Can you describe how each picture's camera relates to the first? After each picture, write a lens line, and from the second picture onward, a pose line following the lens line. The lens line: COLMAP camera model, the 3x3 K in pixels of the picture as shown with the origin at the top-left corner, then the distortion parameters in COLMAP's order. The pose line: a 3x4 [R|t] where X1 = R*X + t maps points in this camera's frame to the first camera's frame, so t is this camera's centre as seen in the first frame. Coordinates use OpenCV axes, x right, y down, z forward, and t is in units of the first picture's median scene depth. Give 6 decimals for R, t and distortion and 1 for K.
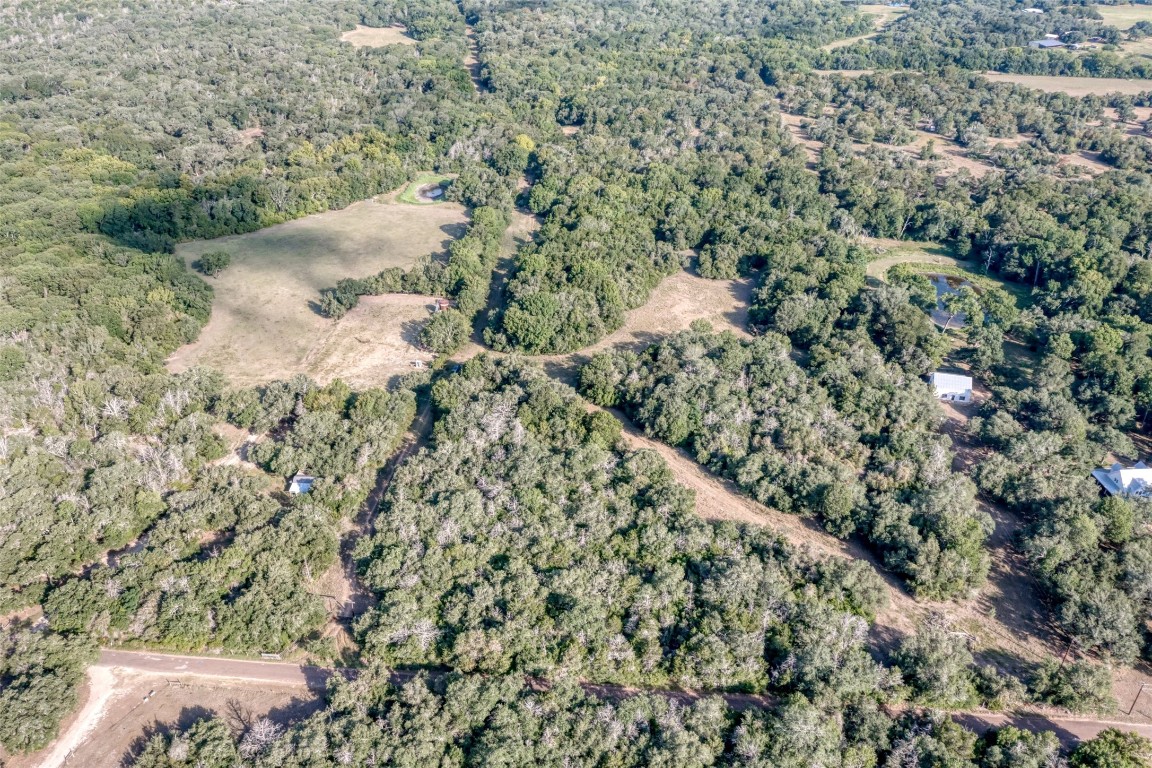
lens RADIAL K [[909.9, 0, 576.0], [0, 909.9, 384.0], [0, 0, 1]] dist [-0.019868, -0.000214]
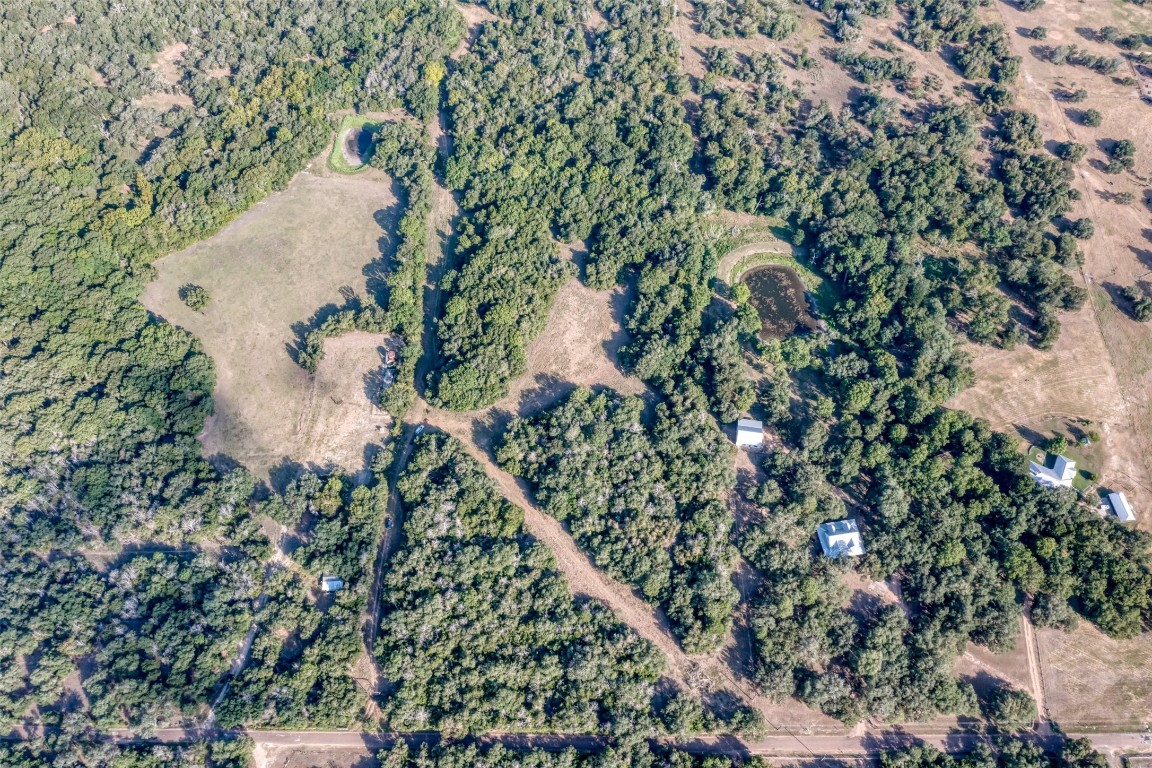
lens RADIAL K [[909.9, 0, 576.0], [0, 909.9, 384.0], [0, 0, 1]] dist [-0.019868, -0.000214]
pose [[0.996985, -0.070986, 0.031323, 0.117037], [0.048526, 0.885467, 0.462161, -0.963617], [-0.060543, -0.459248, 0.886243, -0.313394]]
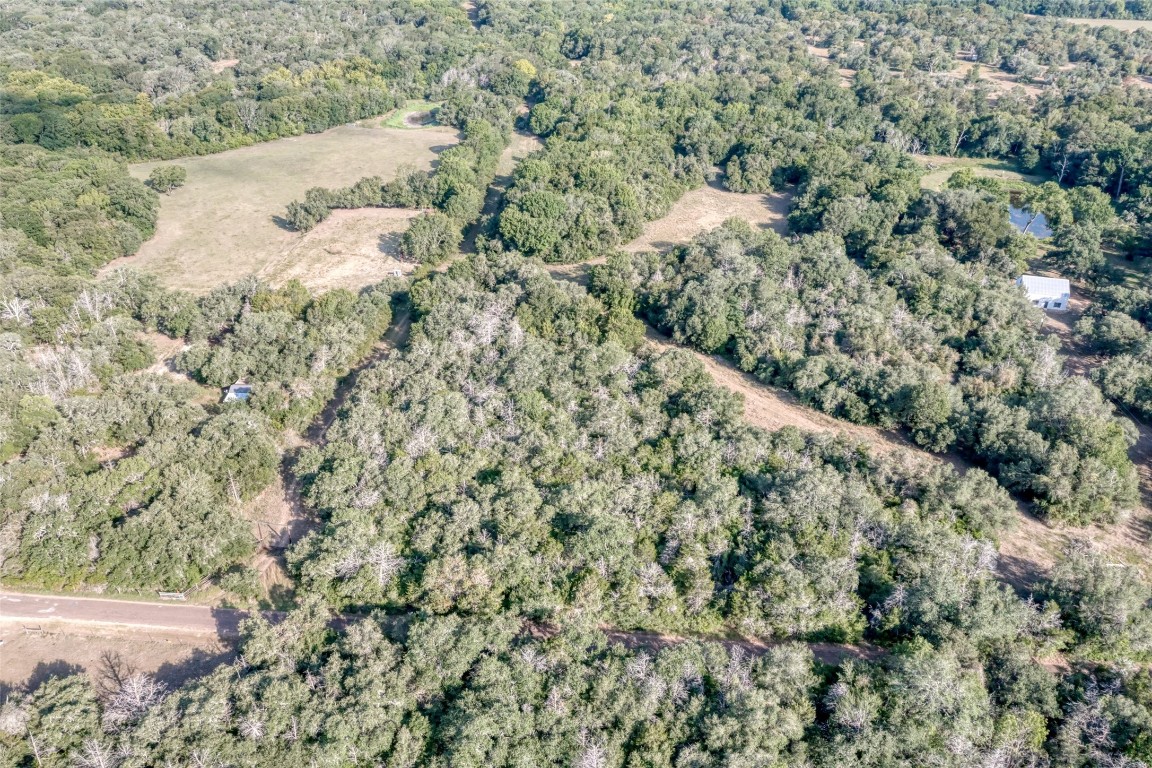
lens RADIAL K [[909.9, 0, 576.0], [0, 909.9, 384.0], [0, 0, 1]] dist [-0.019868, -0.000214]
pose [[0.999982, -0.003968, -0.004518, -0.007881], [0.003975, 0.999991, 0.001678, 0.104633], [0.004511, -0.001695, 0.999988, 0.222193]]
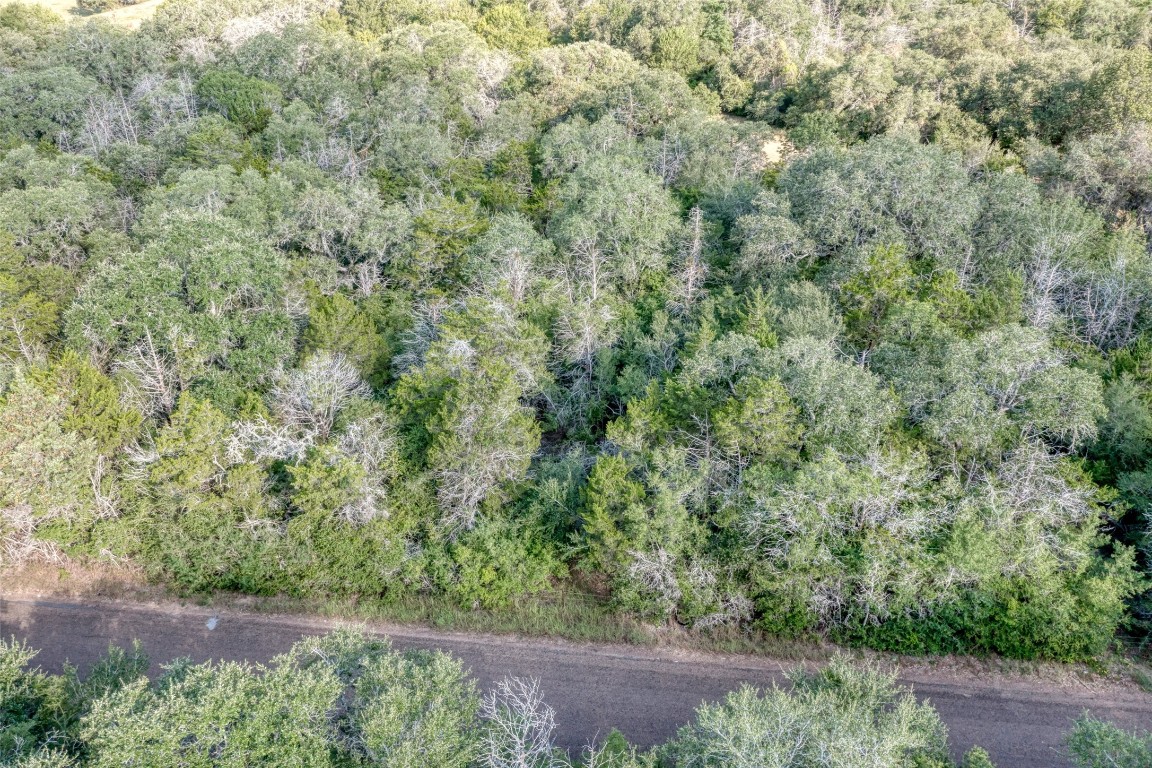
lens RADIAL K [[909.9, 0, 576.0], [0, 909.9, 384.0], [0, 0, 1]] dist [-0.019868, -0.000214]
pose [[0.999668, 0.006027, -0.025053, 0.084518], [-0.005348, 0.999619, 0.027083, 0.217406], [0.025207, -0.026940, 0.999319, 0.631129]]
